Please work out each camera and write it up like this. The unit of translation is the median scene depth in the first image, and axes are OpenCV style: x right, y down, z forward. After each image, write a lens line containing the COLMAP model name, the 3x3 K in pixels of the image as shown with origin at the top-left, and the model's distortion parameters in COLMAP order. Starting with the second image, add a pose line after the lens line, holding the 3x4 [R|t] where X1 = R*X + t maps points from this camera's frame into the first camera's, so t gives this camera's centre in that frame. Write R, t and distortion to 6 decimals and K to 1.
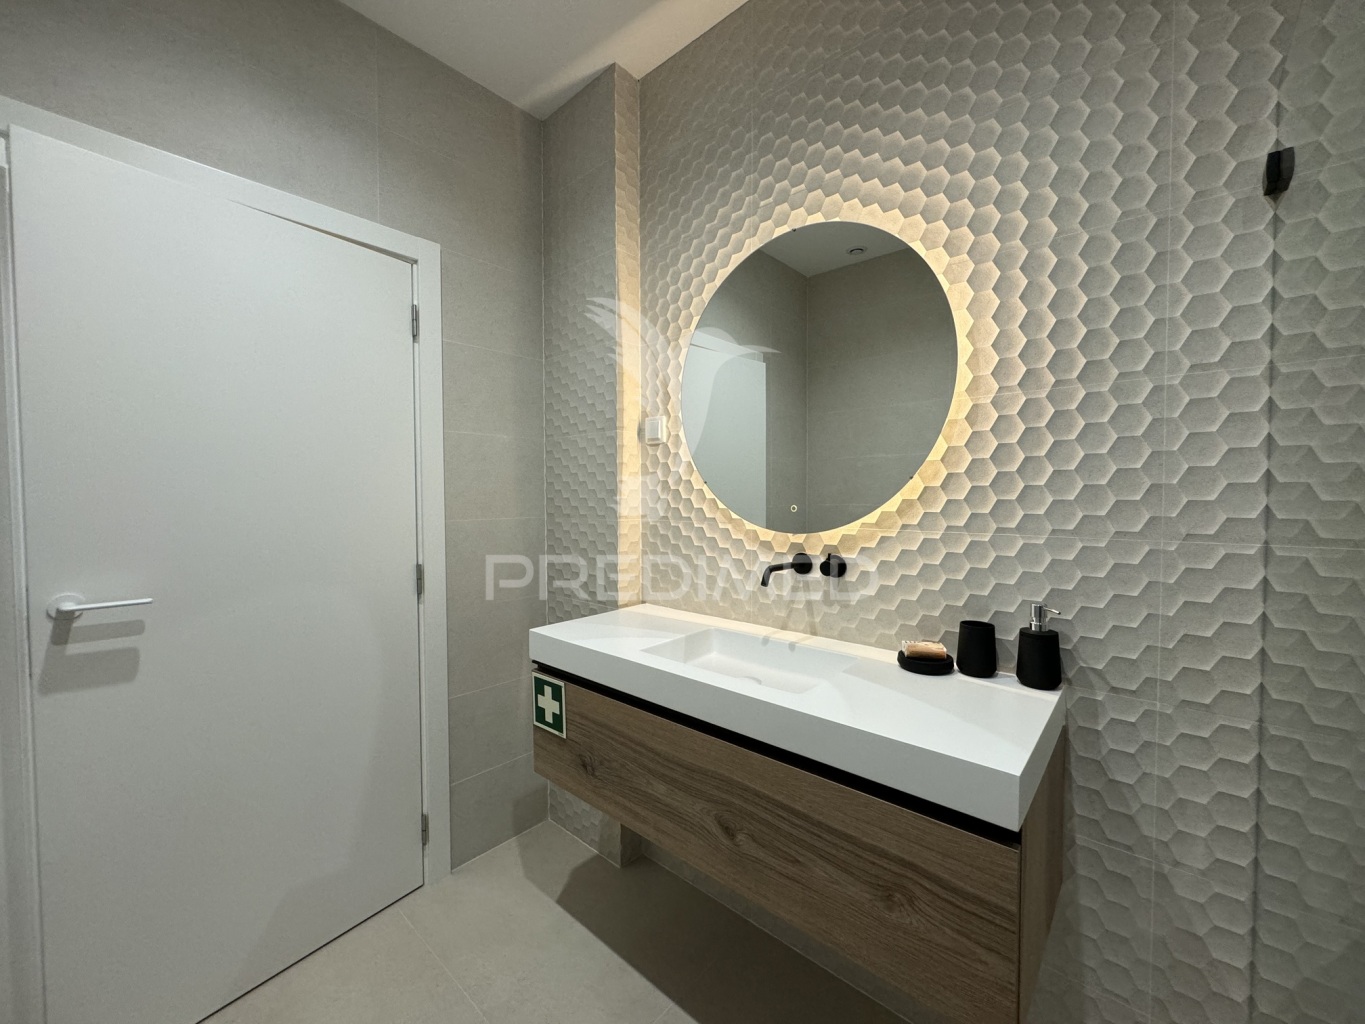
lens RADIAL K [[549.7, 0, 681.9], [0, 549.7, 507.8], [0, 0, 1]] dist [-0.003519, 0.000653]
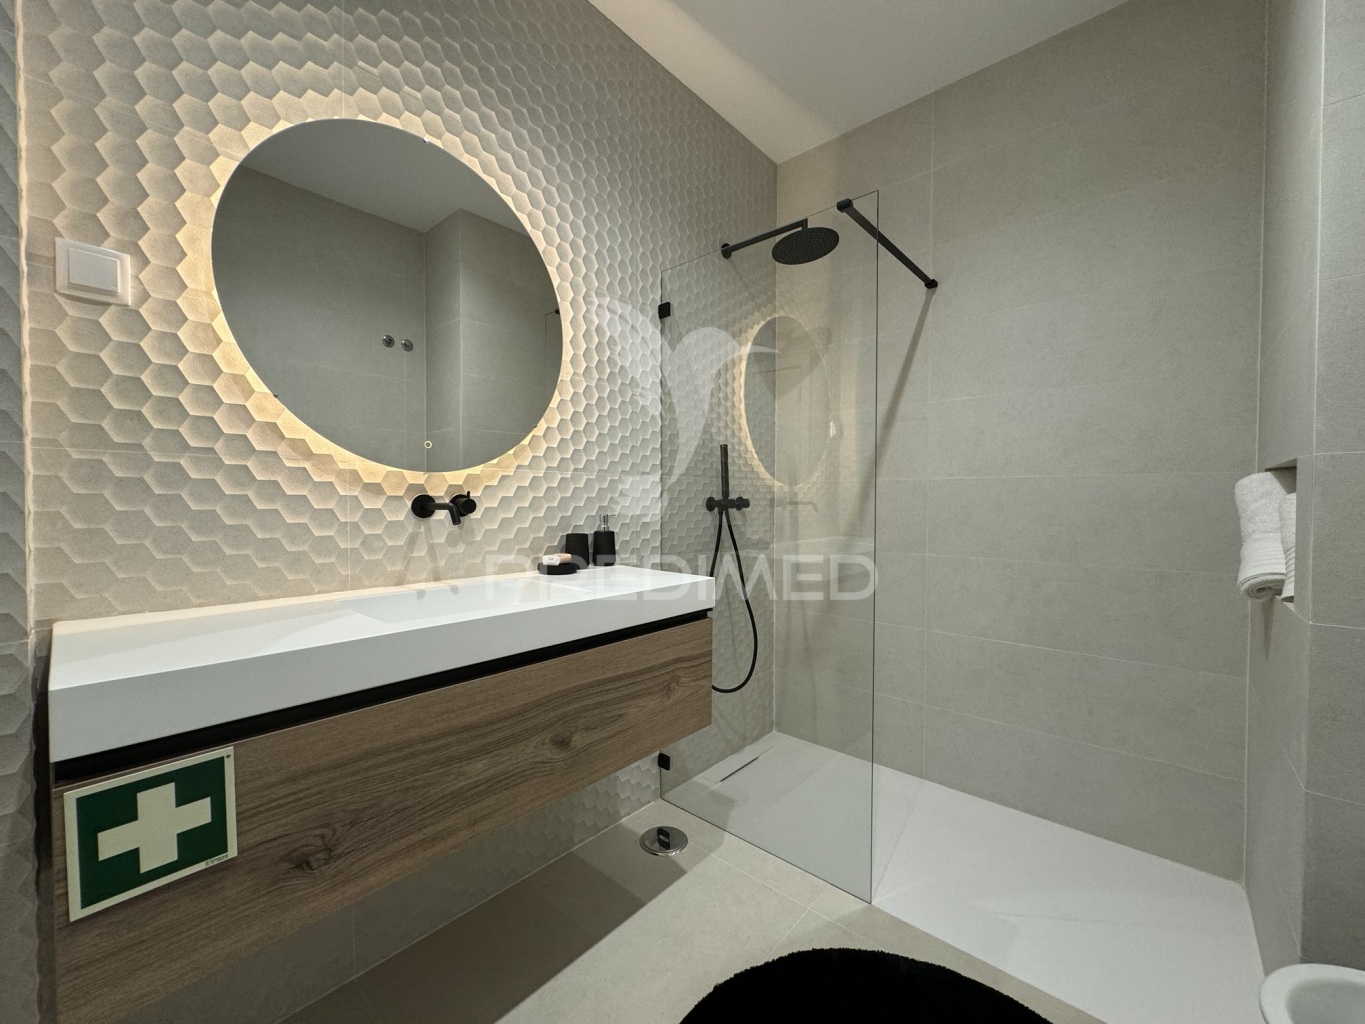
lens RADIAL K [[549.7, 0, 679.1], [0, 549.7, 512.2], [0, 0, 1]] dist [-0.003519, 0.000653]
pose [[-0.015860, -0.016403, 0.999740, -0.727890], [0.027319, 0.999485, 0.016832, 0.110794], [-0.999501, 0.027579, -0.015404, 0.606765]]
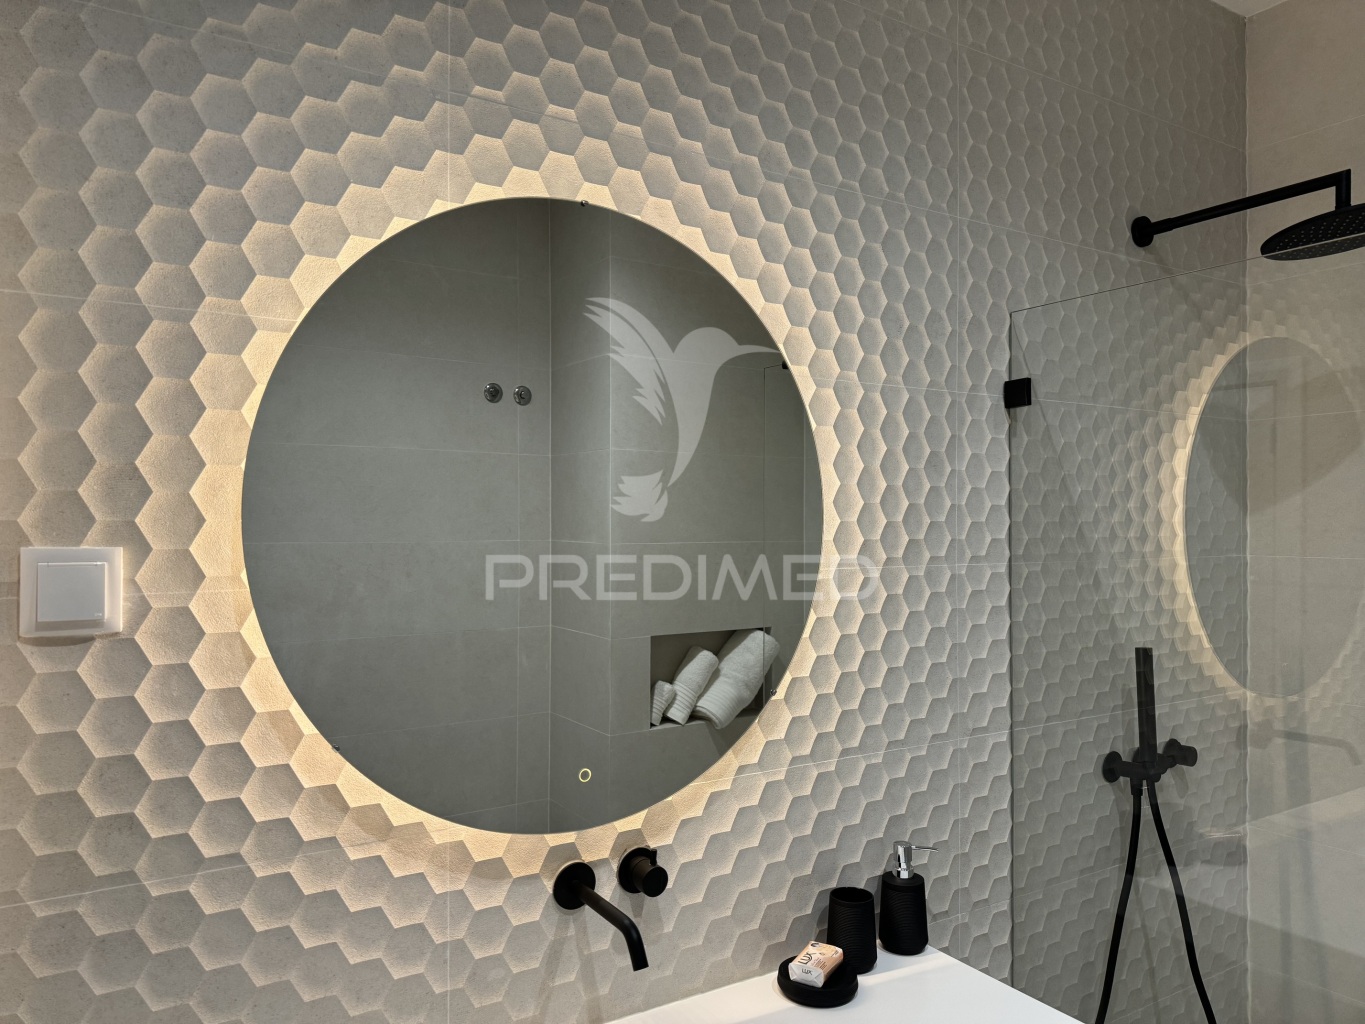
lens RADIAL K [[959.8, 0, 667.6], [0, 959.8, 513.2], [0, 0, 1]] dist [0.074370, -0.104443]
pose [[0.270512, 0.012721, 0.962632, -0.597430], [0.026212, 0.999445, -0.020573, -0.210971], [-0.962360, 0.030797, 0.270029, 0.704378]]
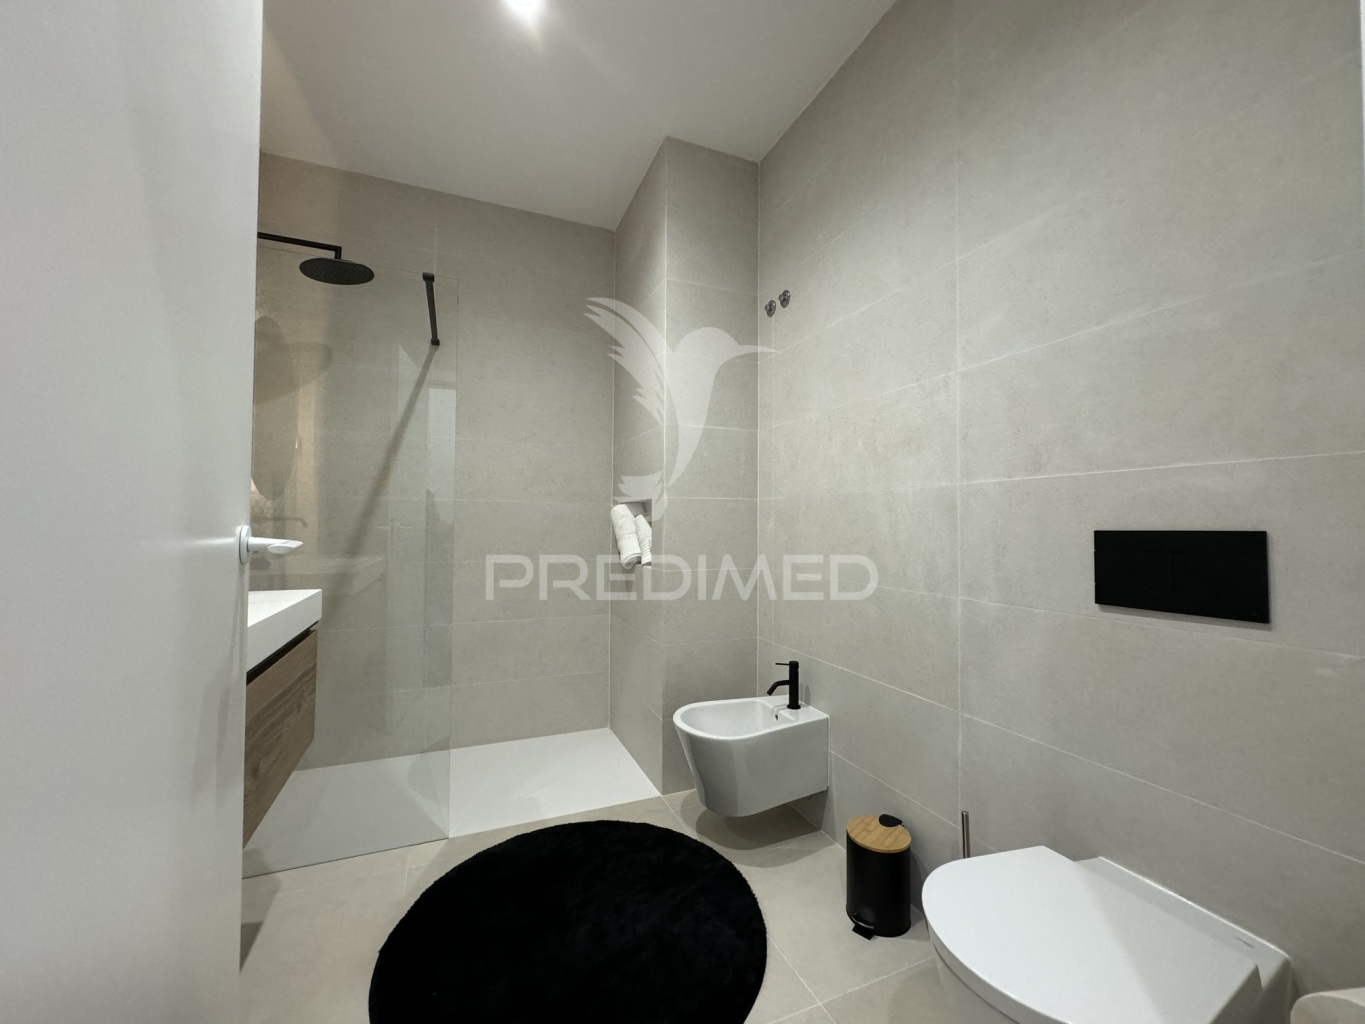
lens RADIAL K [[549.7, 0, 686.5], [0, 549.7, 518.6], [0, 0, 1]] dist [-0.003519, 0.000653]
pose [[-0.910438, 0.005757, 0.413605, -0.761776], [0.011453, 0.999871, 0.011294, 0.115352], [-0.413486, 0.015020, -0.910386, 1.197276]]
